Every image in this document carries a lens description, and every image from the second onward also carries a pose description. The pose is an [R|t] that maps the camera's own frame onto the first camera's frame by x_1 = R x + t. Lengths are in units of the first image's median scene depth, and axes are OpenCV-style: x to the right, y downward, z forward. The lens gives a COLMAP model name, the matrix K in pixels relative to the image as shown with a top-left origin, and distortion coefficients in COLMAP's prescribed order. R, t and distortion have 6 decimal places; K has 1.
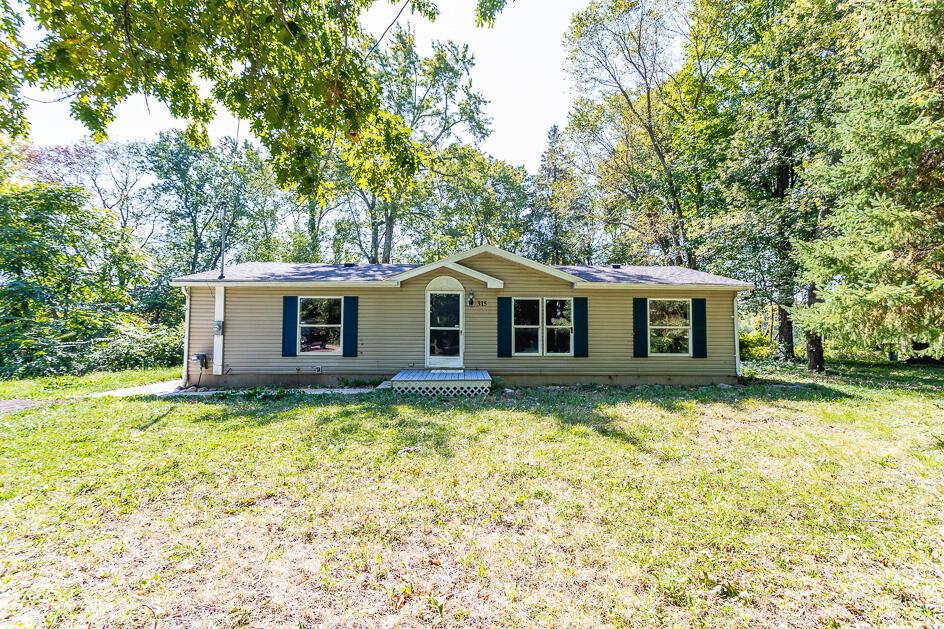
lens RADIAL K [[461.6, 0, 476.5], [0, 461.6, 308.3], [0, 0, 1]] dist [0.002449, 0.000912]
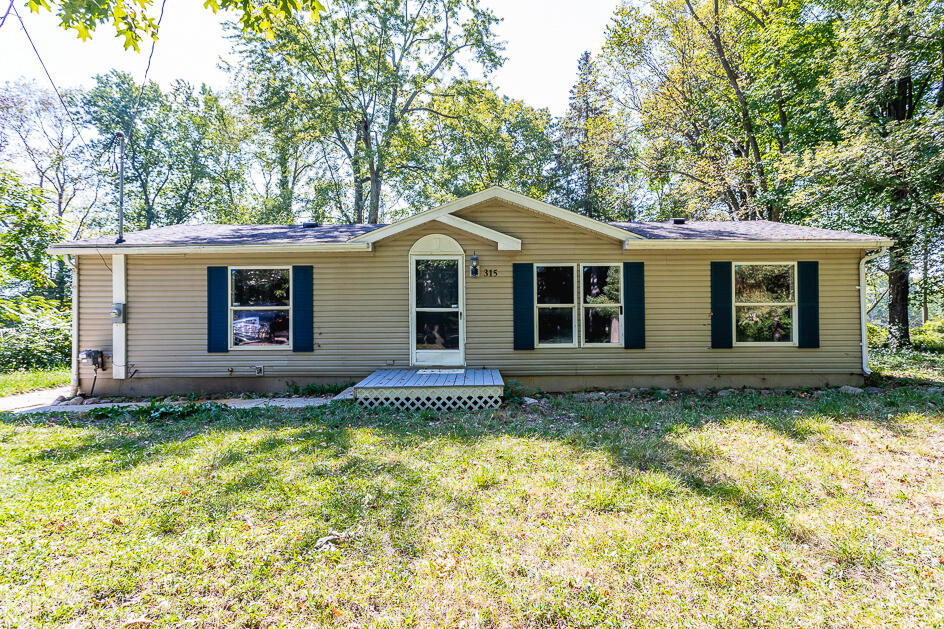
lens RADIAL K [[572.5, 0, 471.1], [0, 572.5, 309.0], [0, 0, 1]] dist [-0.003253, 0.000320]
pose [[0.999364, -0.012748, -0.033300, 0.010956], [0.014021, 0.999169, 0.038270, 0.010023], [0.032784, -0.038713, 0.998712, 0.139542]]
